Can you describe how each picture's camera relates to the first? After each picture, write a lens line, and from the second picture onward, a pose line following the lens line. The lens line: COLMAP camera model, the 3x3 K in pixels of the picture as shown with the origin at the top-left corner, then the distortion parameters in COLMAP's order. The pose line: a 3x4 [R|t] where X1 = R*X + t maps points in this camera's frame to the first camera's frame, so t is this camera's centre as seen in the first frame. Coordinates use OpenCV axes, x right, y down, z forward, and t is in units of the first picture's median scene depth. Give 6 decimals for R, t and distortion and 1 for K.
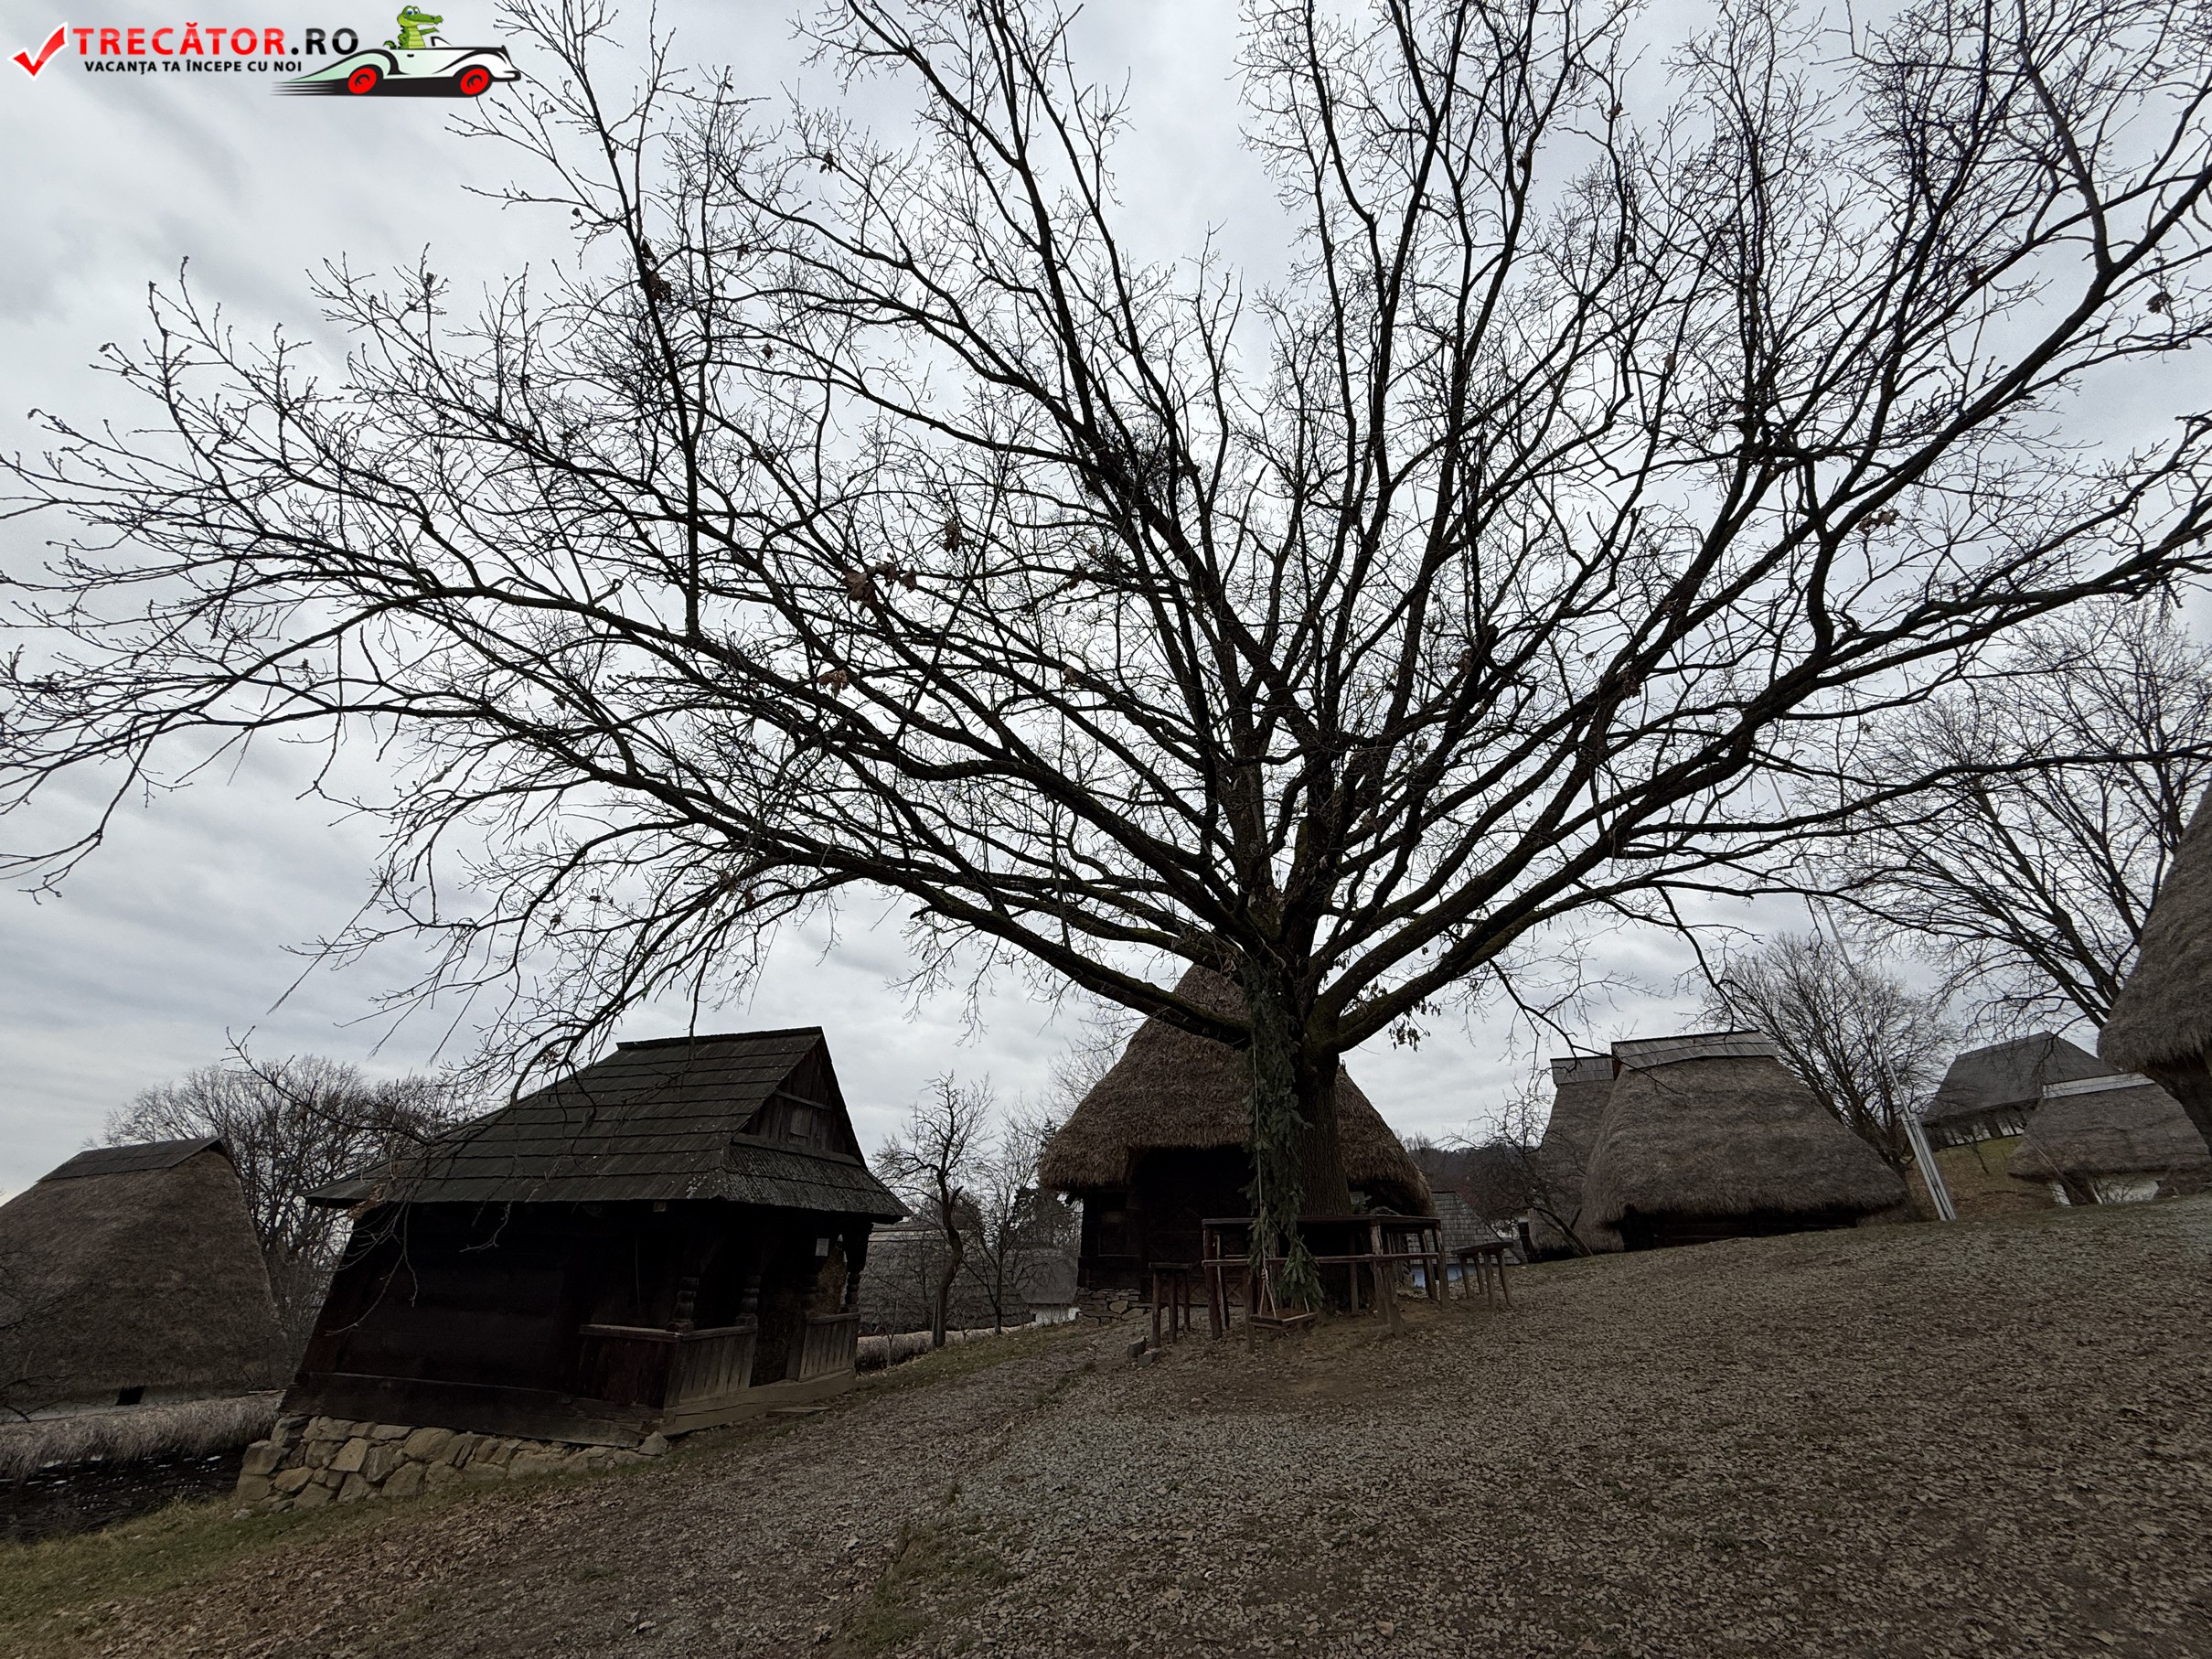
lens RADIAL K [[870.1, 0, 1098.8], [0, 870.1, 833.3], [0, 0, 1]] dist [0.000732, 0.000264]
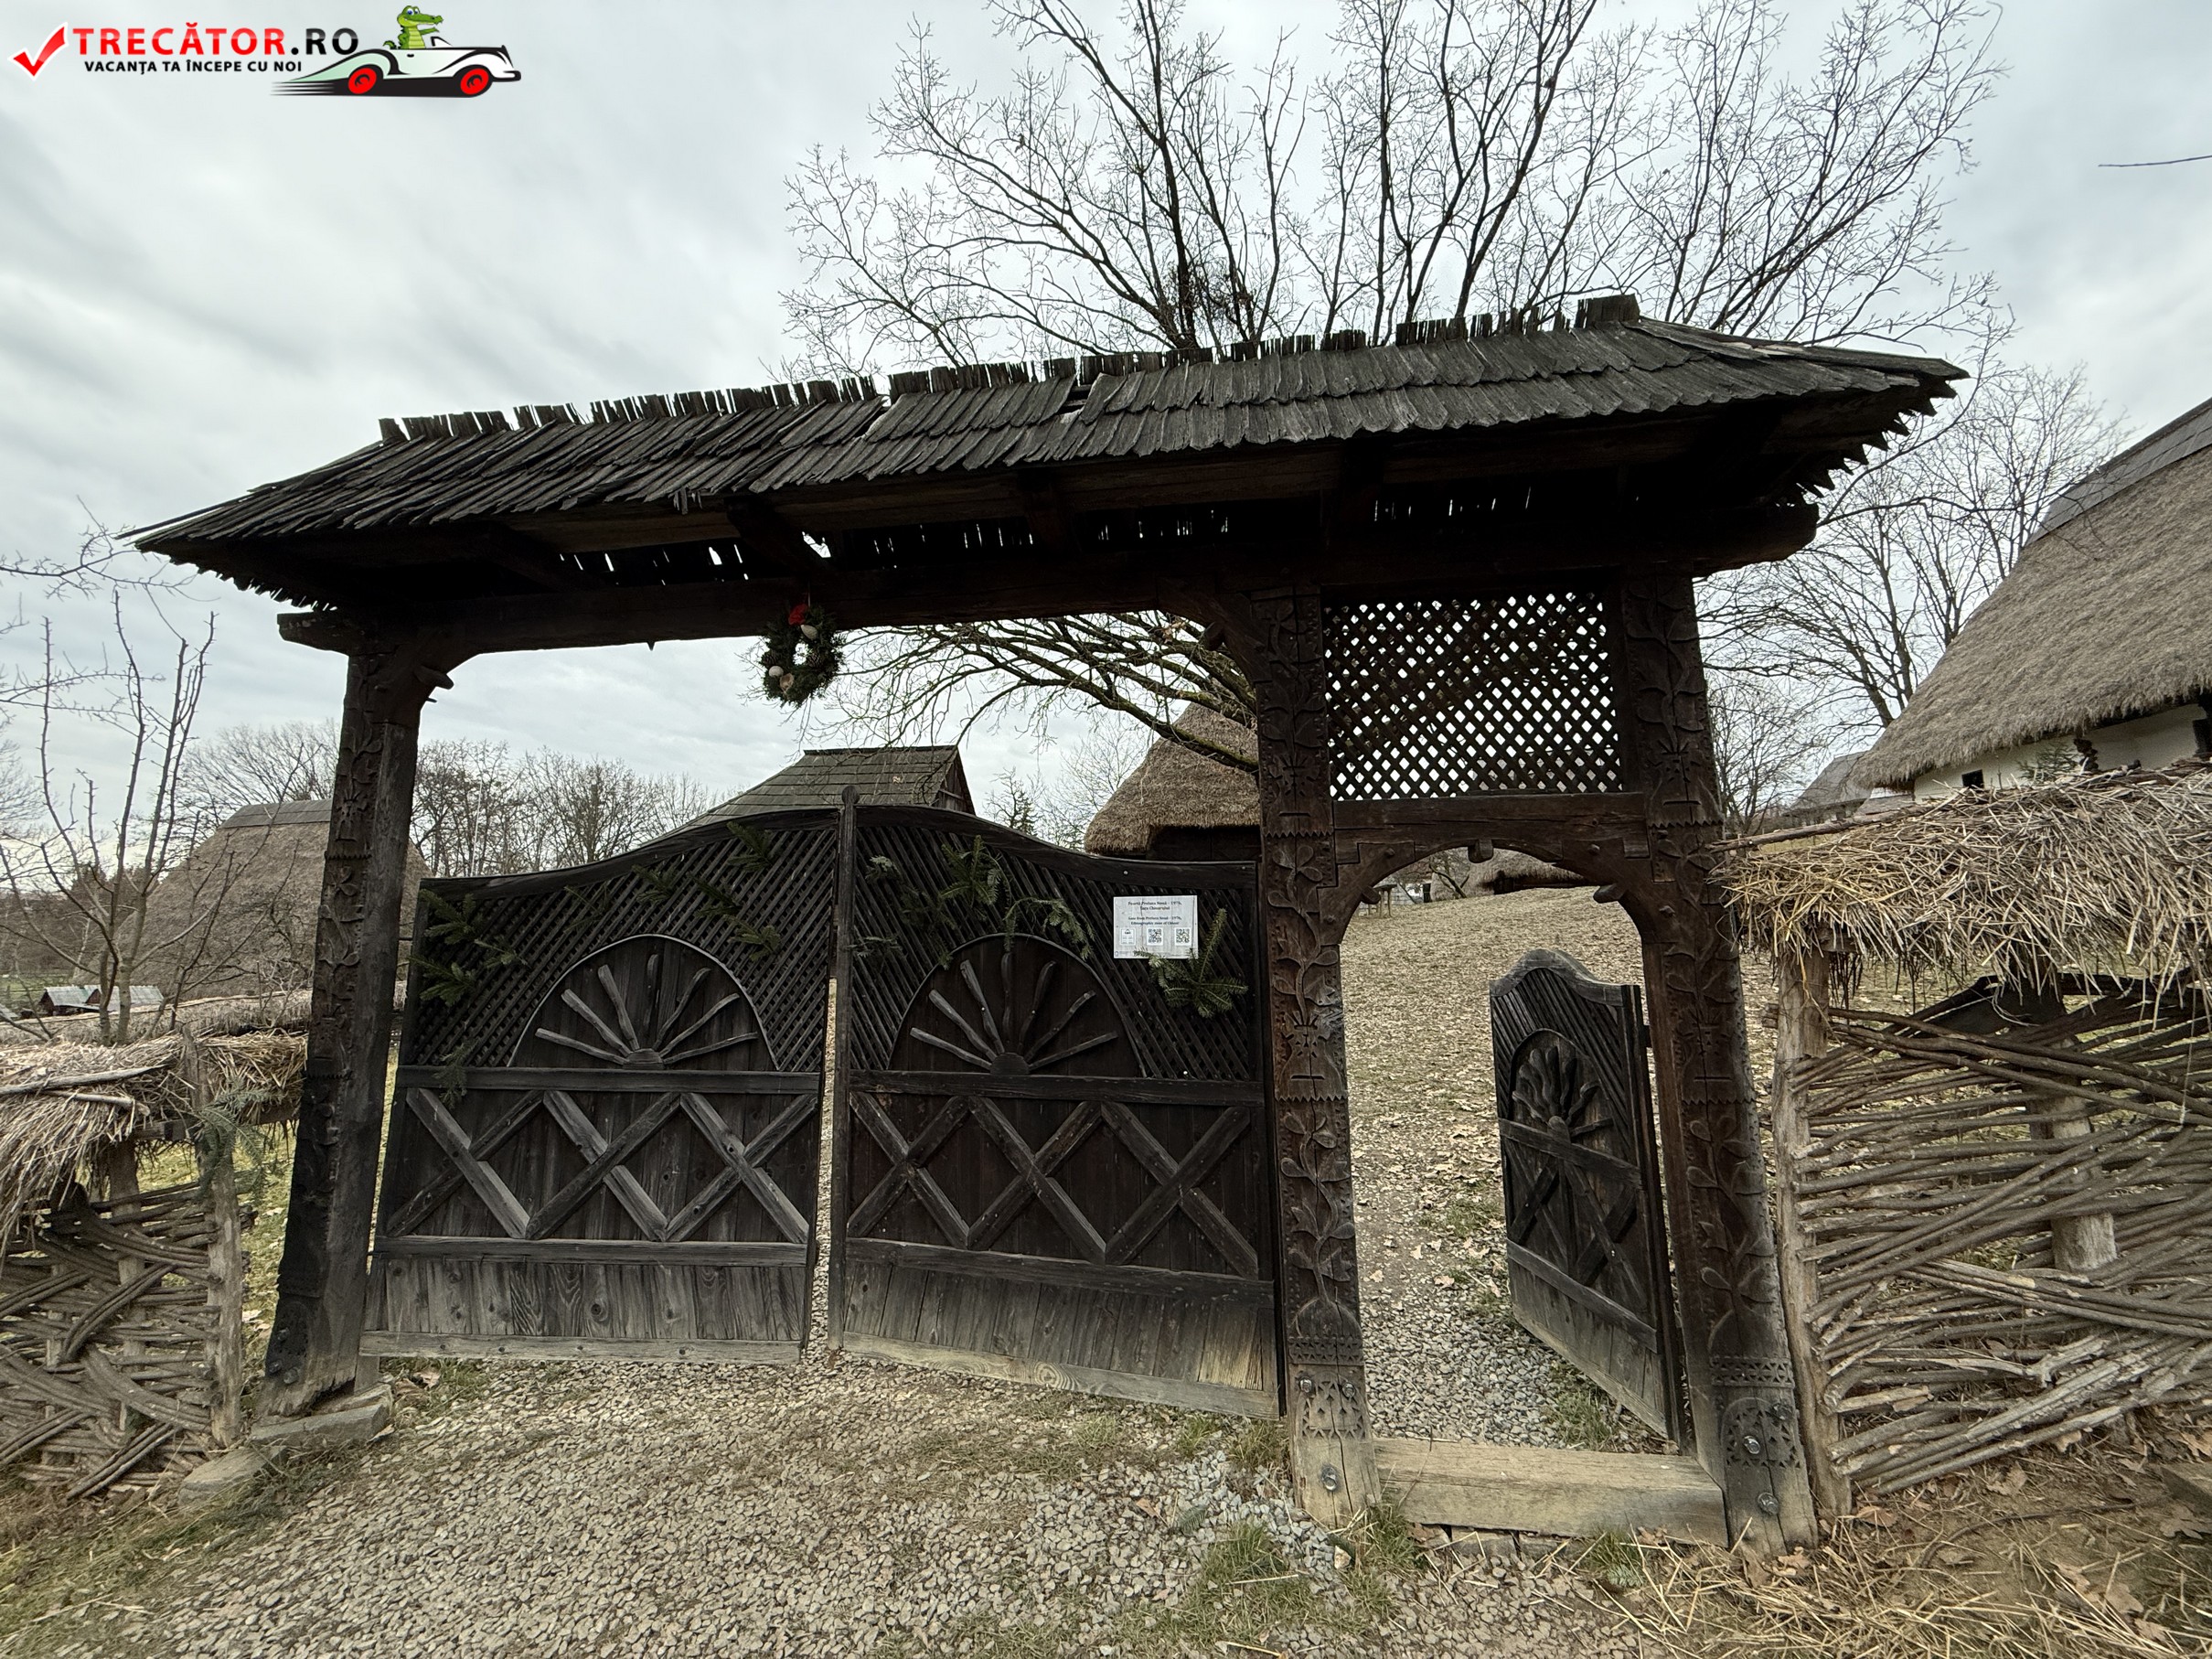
lens RADIAL K [[870.1, 0, 1098.8], [0, 870.1, 833.3], [0, 0, 1]] dist [0.000732, 0.000264]
pose [[0.998708, 0.020821, 0.046348, -0.194887], [-0.035987, 0.933809, 0.355958, -0.215372], [-0.035869, -0.357166, 0.933352, -0.536814]]
